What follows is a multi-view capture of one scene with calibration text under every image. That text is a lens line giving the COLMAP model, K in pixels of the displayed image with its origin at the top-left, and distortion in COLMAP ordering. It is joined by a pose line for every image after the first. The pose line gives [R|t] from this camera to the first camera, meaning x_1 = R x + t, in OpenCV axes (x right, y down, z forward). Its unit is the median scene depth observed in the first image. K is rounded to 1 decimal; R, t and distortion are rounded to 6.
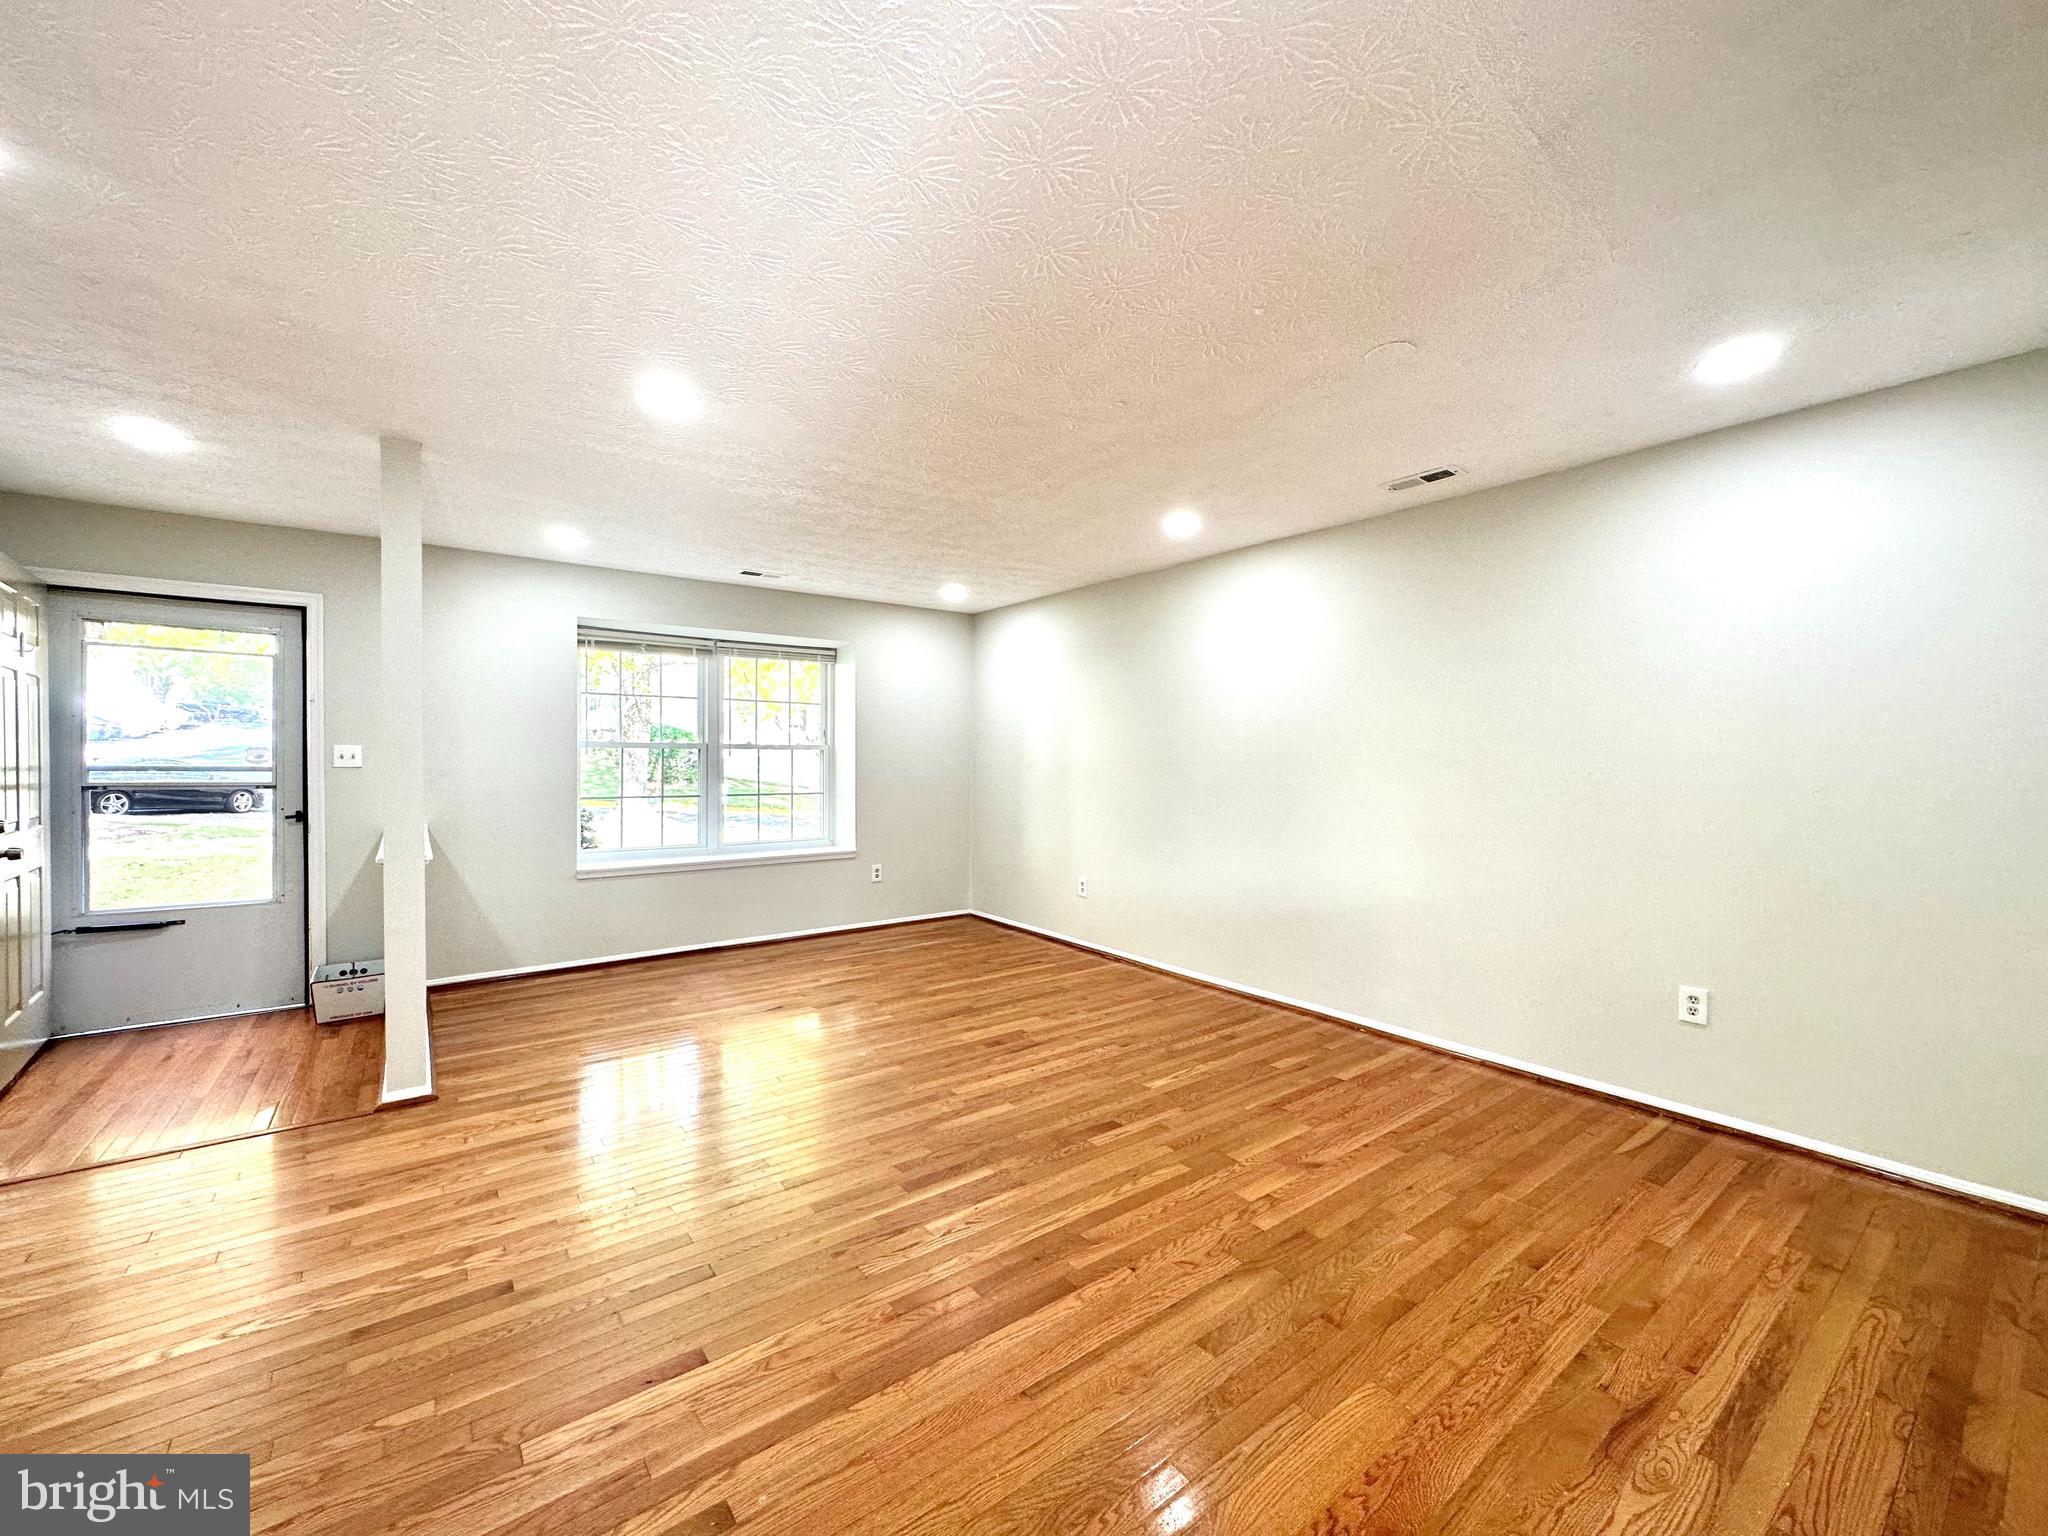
lens RADIAL K [[818.5, 0, 1024.7], [0, 818.5, 766.6], [0, 0, 1]] dist [-0.003470, 0.001119]
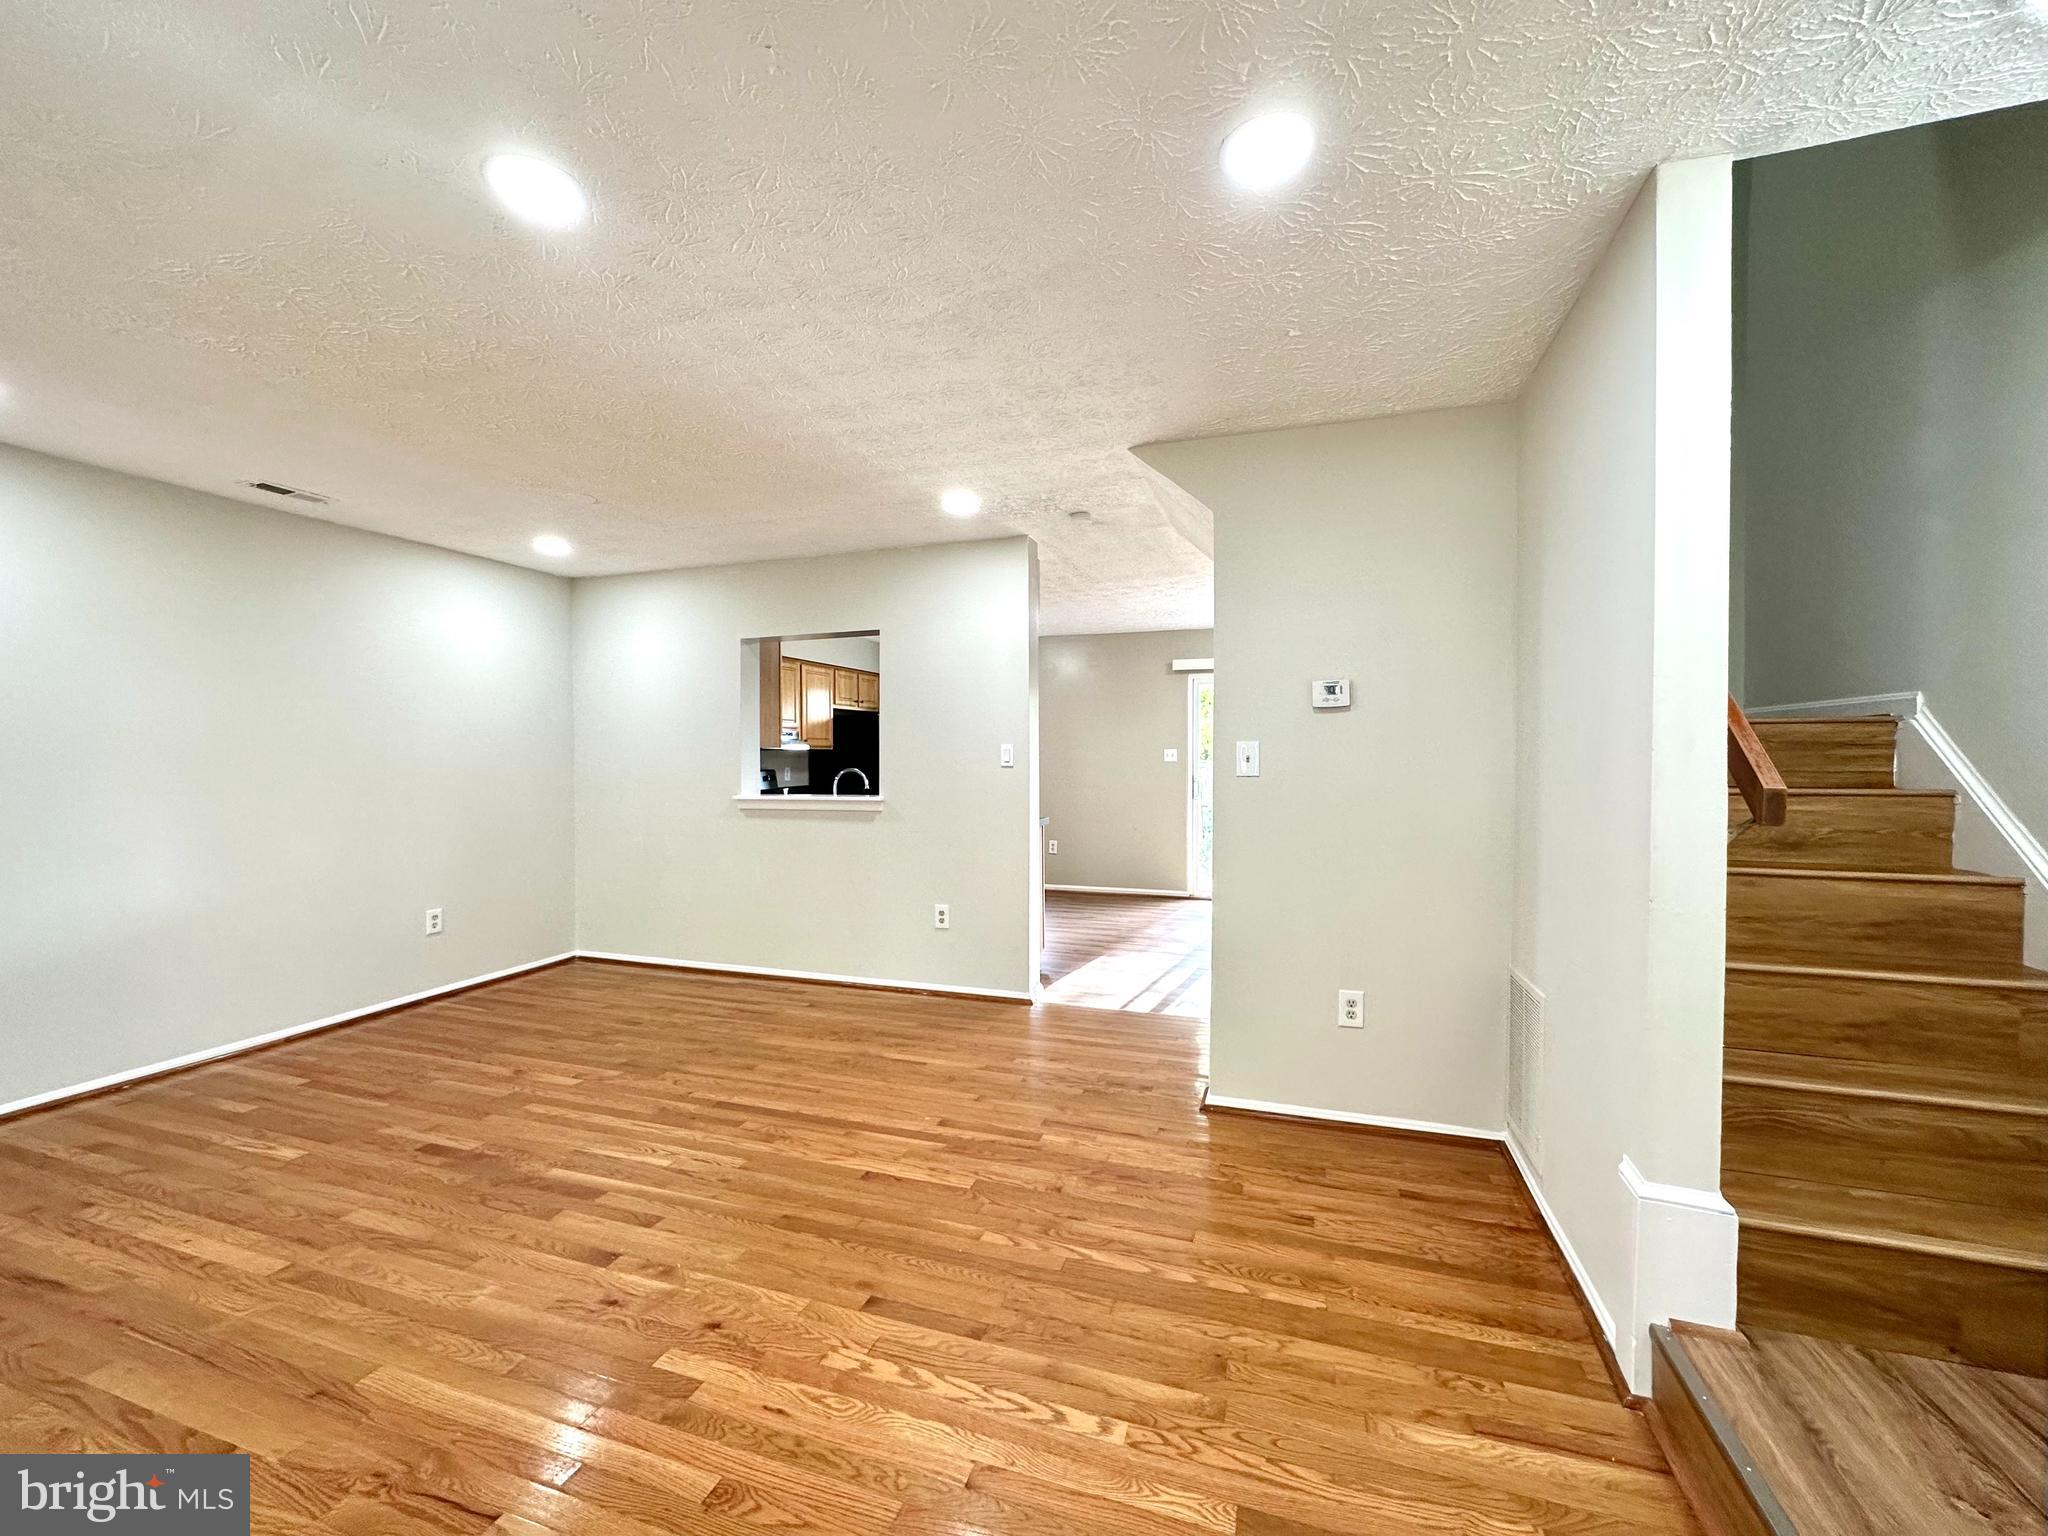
lens RADIAL K [[818.5, 0, 1022.3], [0, 818.5, 767.2], [0, 0, 1]] dist [-0.003470, 0.001119]
pose [[-0.559200, -0.012744, 0.828935, -0.891120], [0.008949, 0.999731, 0.021407, -0.013755], [-0.828985, 0.019389, -0.558935, 0.801362]]
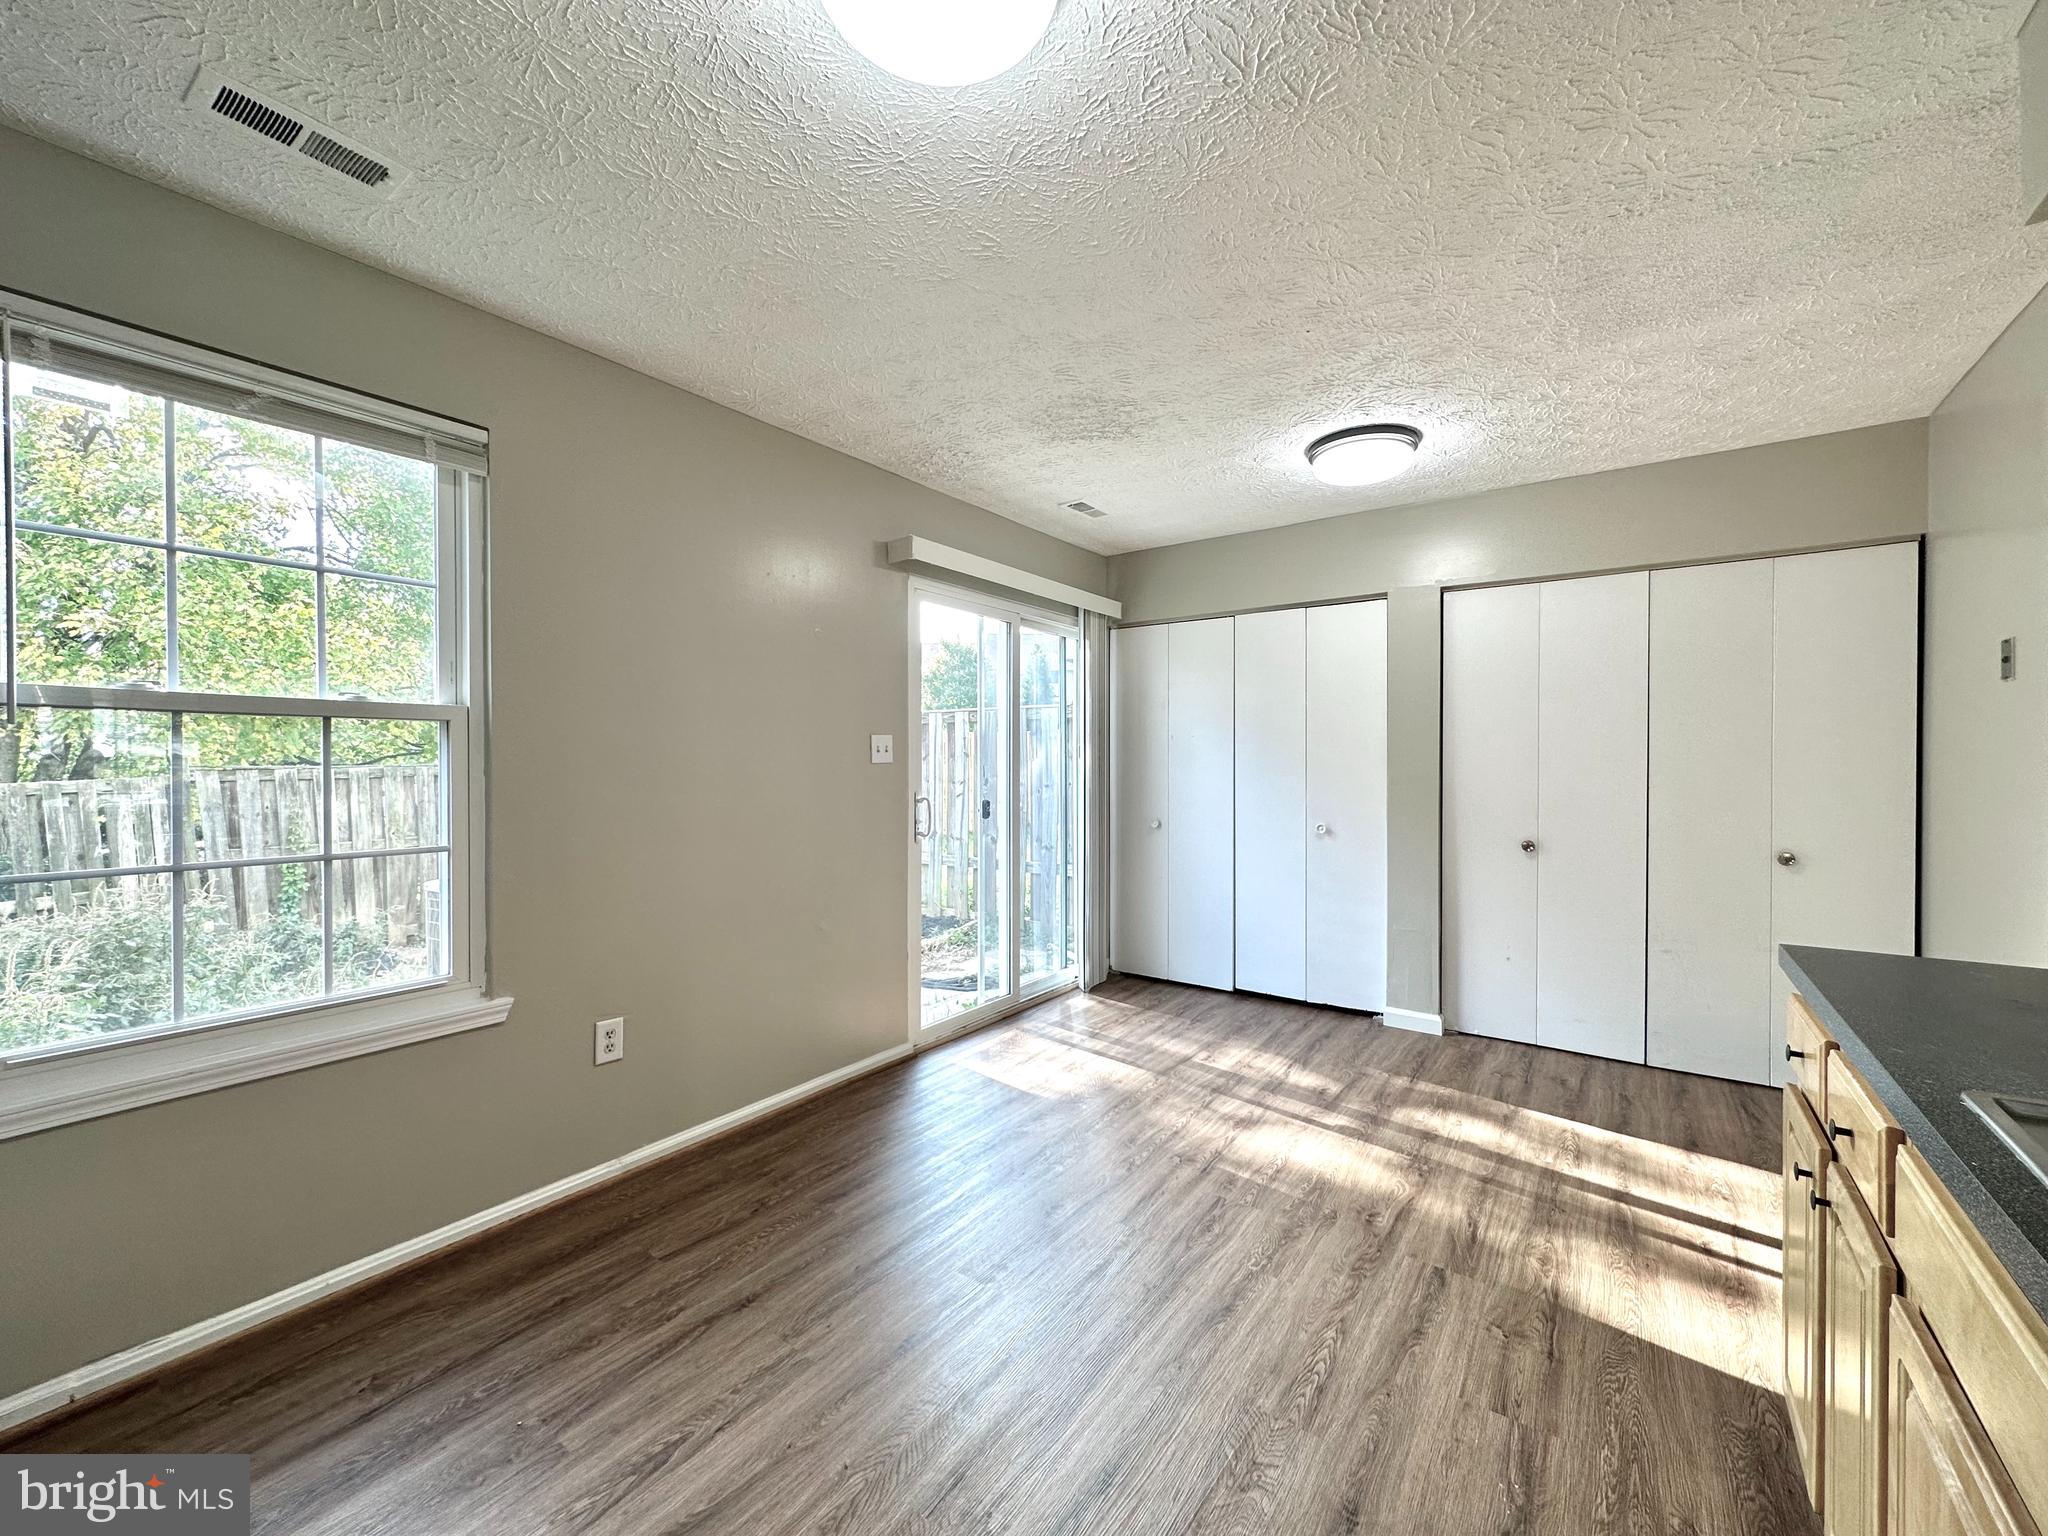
lens RADIAL K [[818.5, 0, 1025.1], [0, 818.5, 767.1], [0, 0, 1]] dist [-0.003470, 0.001119]
pose [[-0.956532, 0.002398, -0.291618, 0.841039], [-0.003211, 0.999819, 0.018753, 0.007745], [0.291610, 0.018874, -0.956351, 0.224575]]
